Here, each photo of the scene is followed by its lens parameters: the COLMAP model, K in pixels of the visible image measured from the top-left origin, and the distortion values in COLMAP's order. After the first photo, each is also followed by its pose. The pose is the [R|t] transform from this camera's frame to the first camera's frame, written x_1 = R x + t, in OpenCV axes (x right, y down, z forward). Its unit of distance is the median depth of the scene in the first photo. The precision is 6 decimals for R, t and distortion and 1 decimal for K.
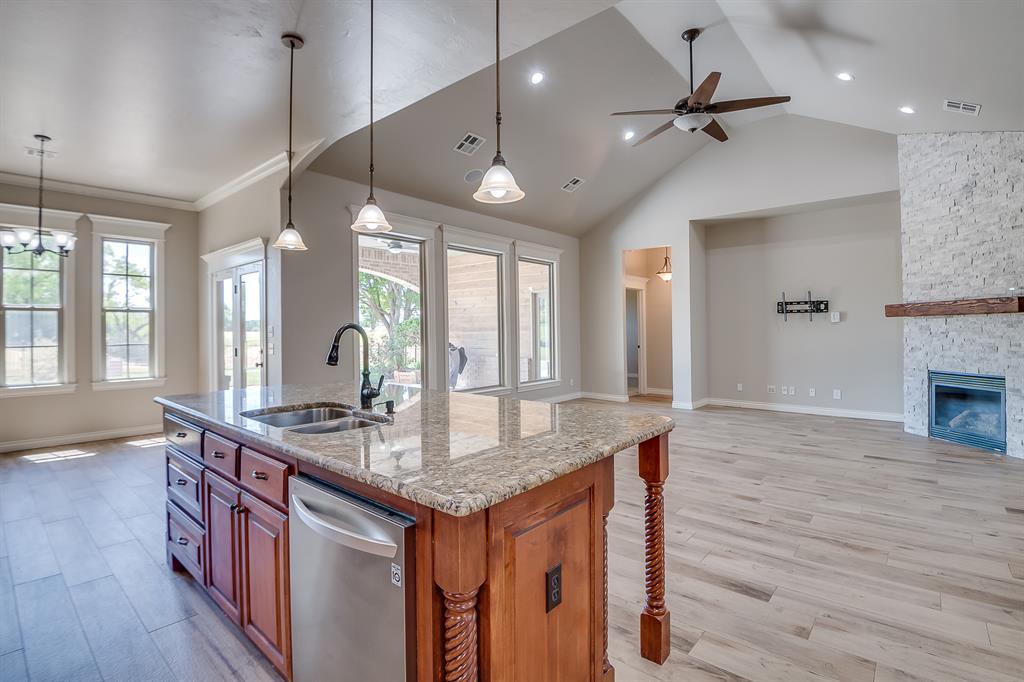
lens RADIAL K [[492.8, 0, 511.0], [0, 492.8, 328.1], [0, 0, 1]] dist [-0.018927, -0.006161]
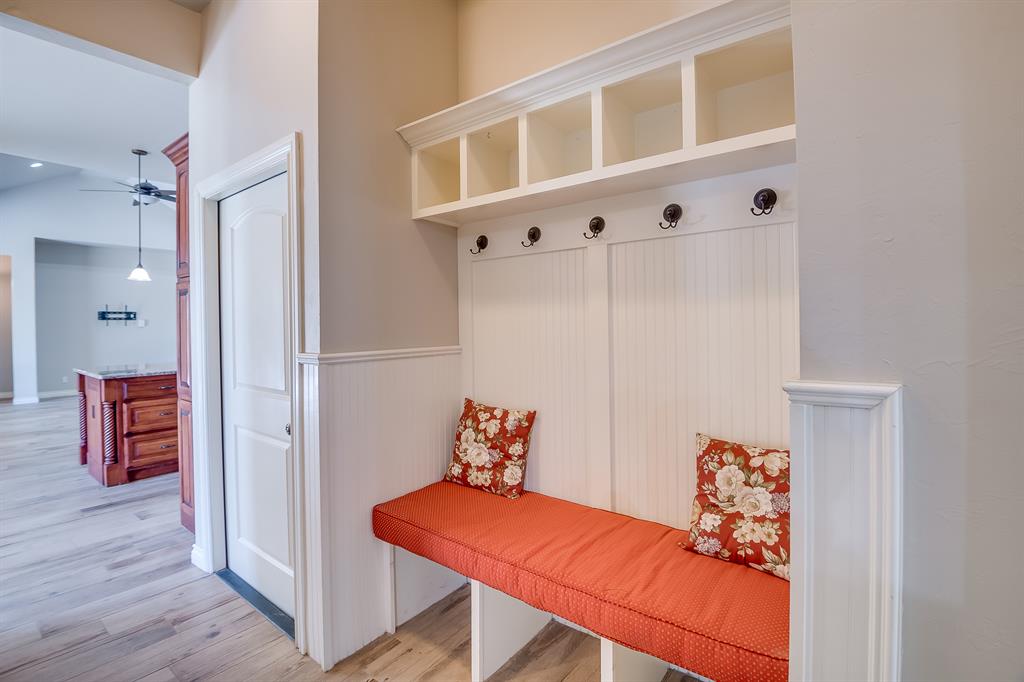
lens RADIAL K [[492.8, 0, 510.3], [0, 492.8, 333.1], [0, 0, 1]] dist [-0.018927, -0.006161]
pose [[-0.033712, -0.010421, 0.999377, -1.285529], [0.005200, 0.999930, 0.010602, -0.001880], [-0.999418, 0.005554, -0.033656, -0.158482]]
